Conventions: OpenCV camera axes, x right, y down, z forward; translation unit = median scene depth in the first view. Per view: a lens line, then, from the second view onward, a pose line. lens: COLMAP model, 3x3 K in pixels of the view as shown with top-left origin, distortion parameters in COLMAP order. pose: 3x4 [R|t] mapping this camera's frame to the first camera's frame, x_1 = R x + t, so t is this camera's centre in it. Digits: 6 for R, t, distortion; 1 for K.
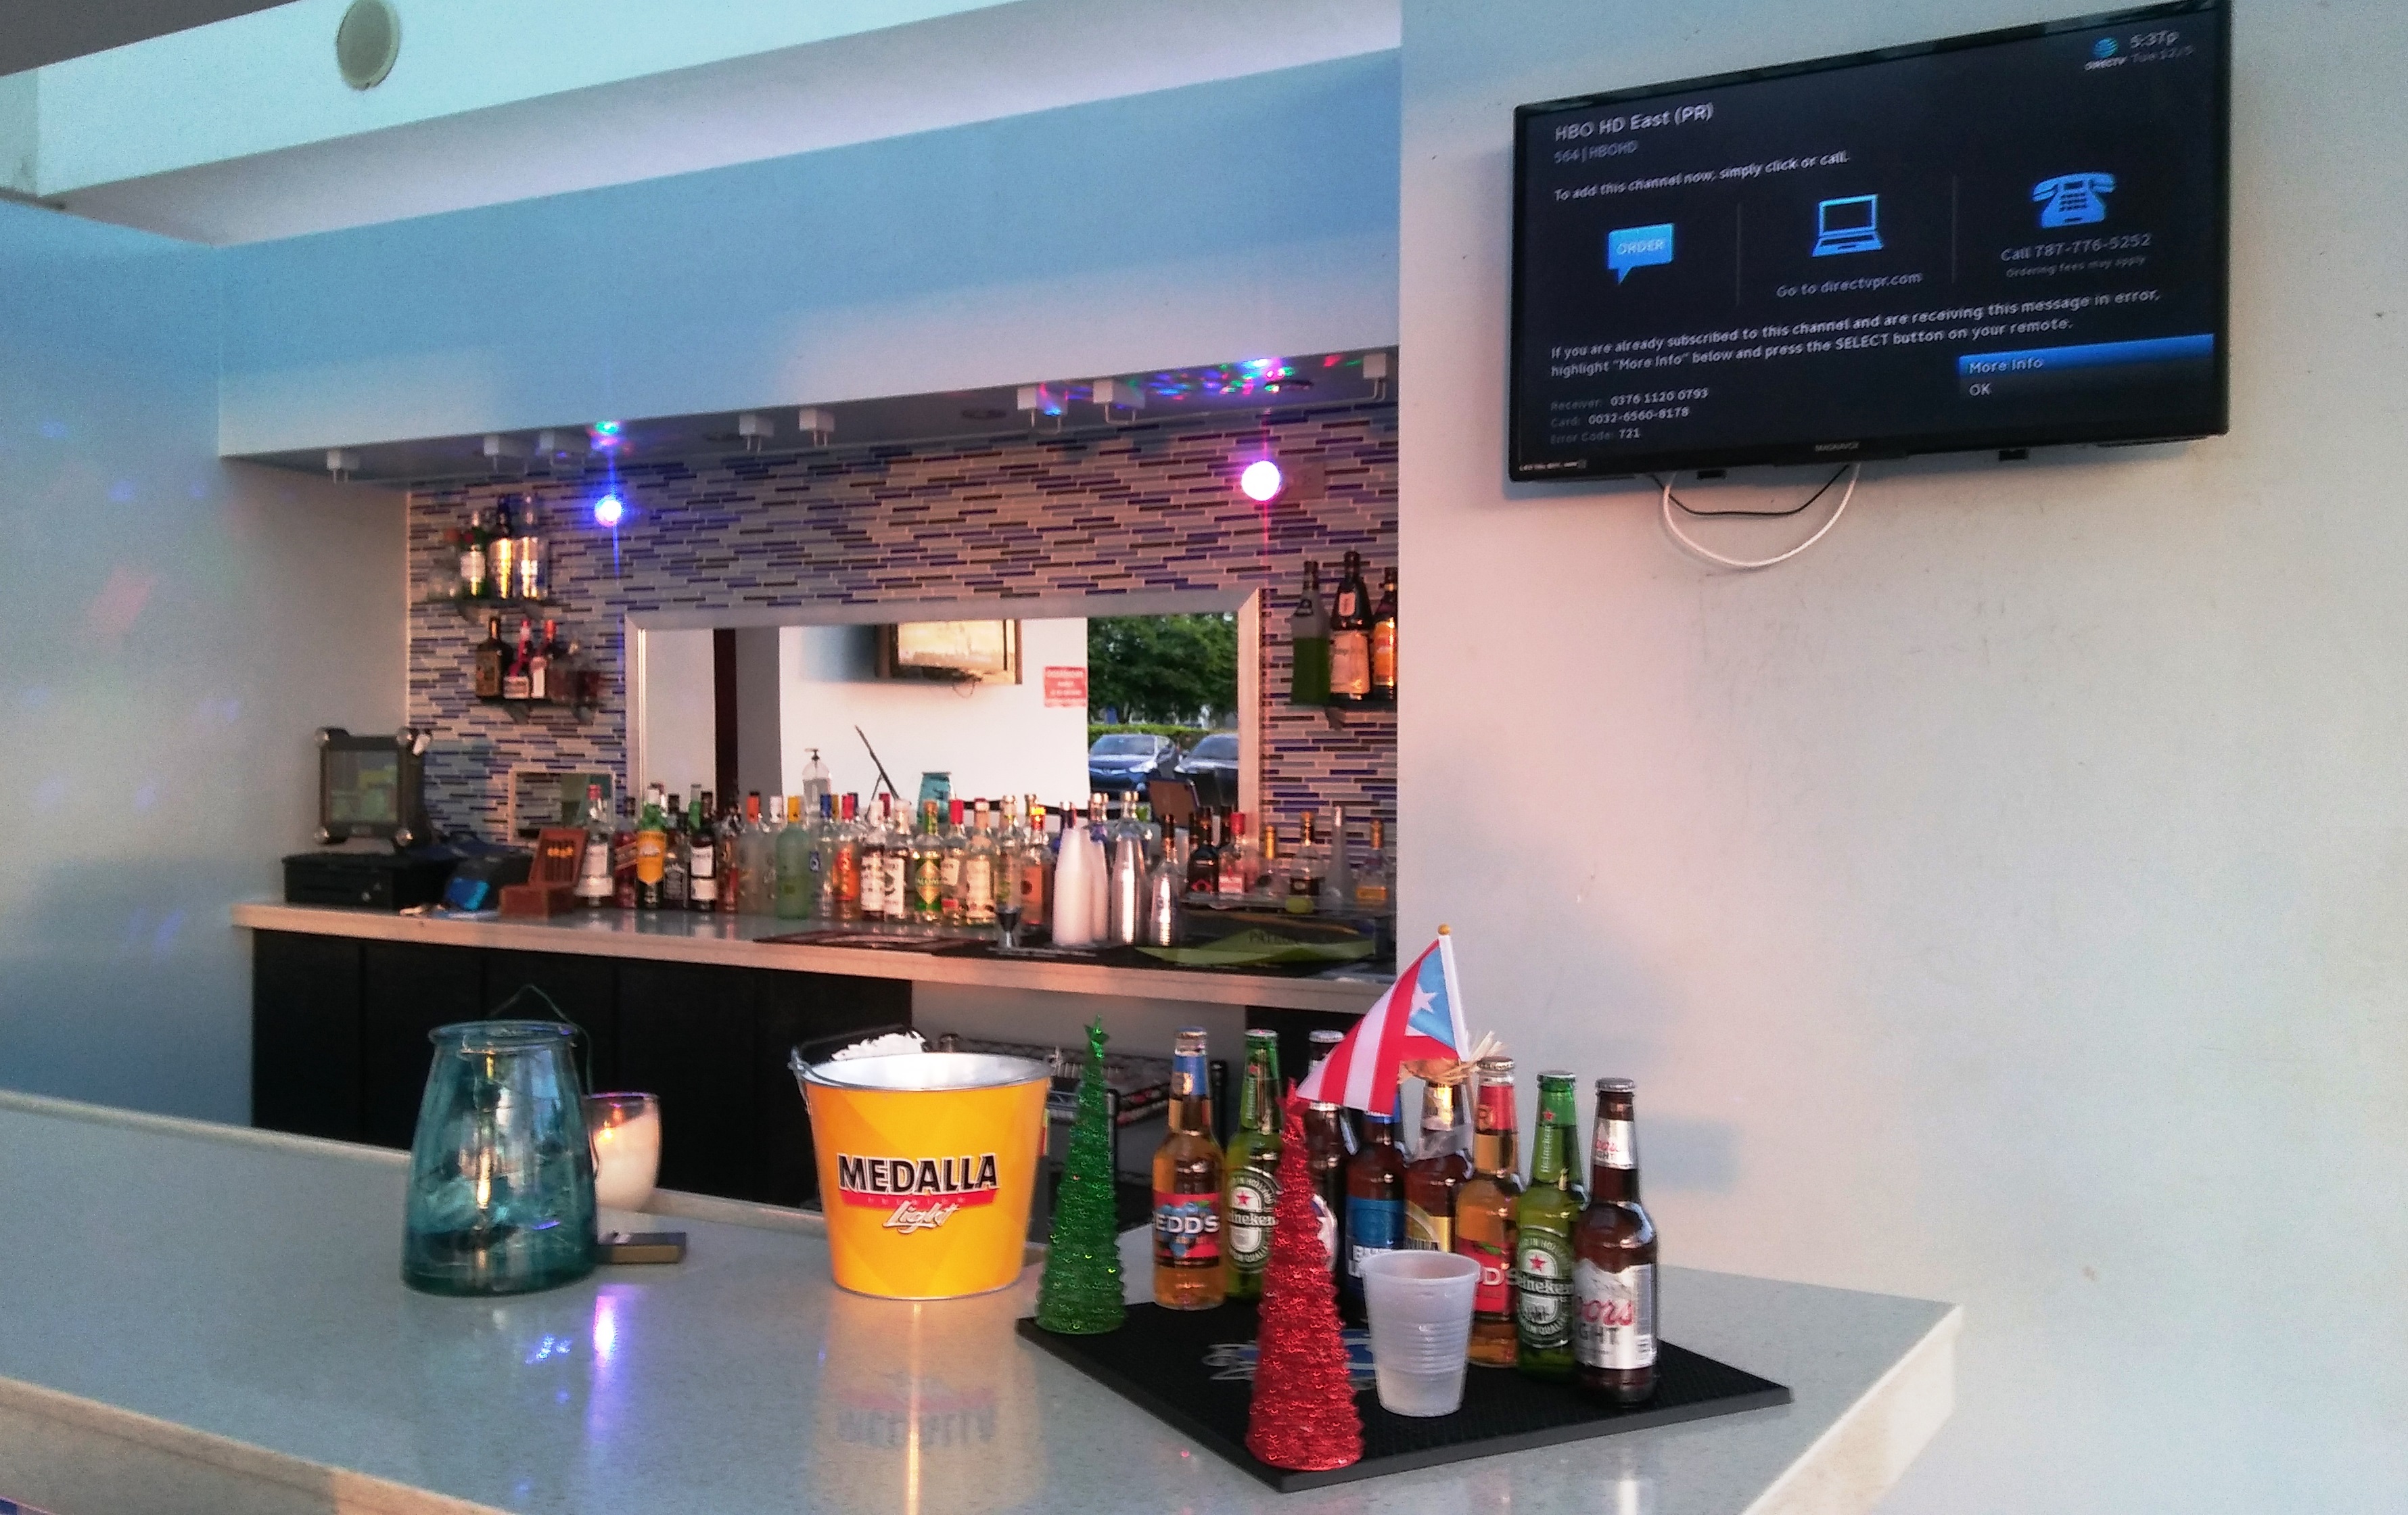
lens RADIAL K [[2155.4, 0, 1204.0], [0, 2155.4, 757.5], [0, 0, 1]] dist [0.014879, 0.006544]
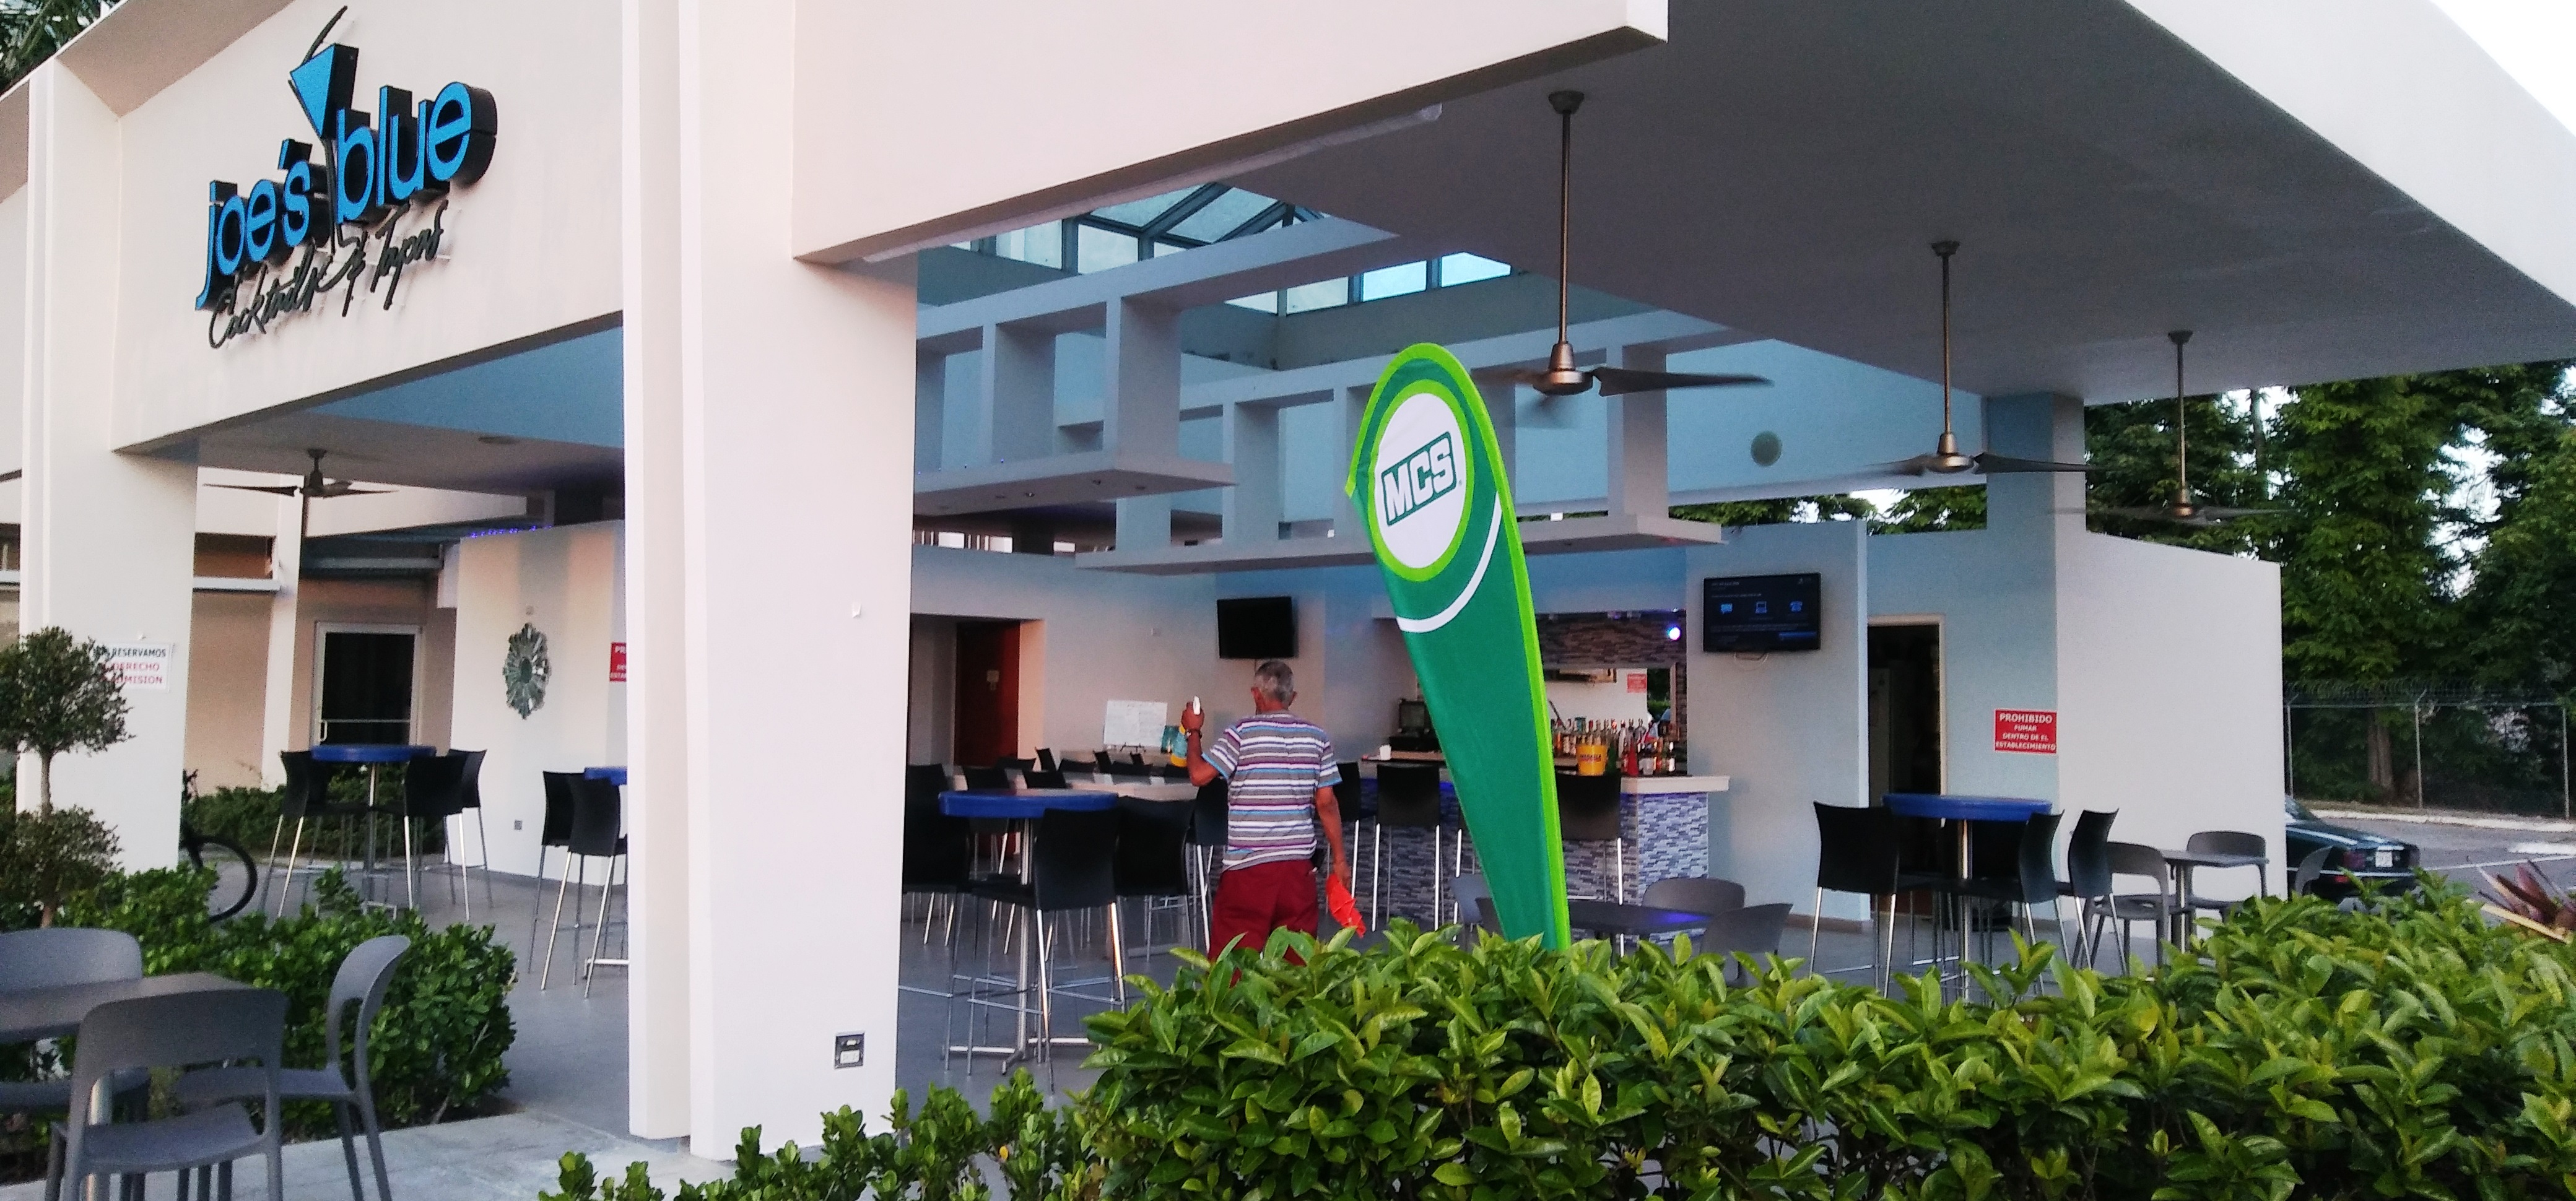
lens RADIAL K [[1927.8, 0, 1288.0], [0, 1927.8, 600.5], [0, 0, 1]] dist [0.004215, 0.000789]
pose [[0.966659, -0.002771, -0.256051, 0.232054], [-0.014950, 0.997625, -0.067237, 0.046966], [0.255630, 0.068823, 0.964322, -2.357456]]
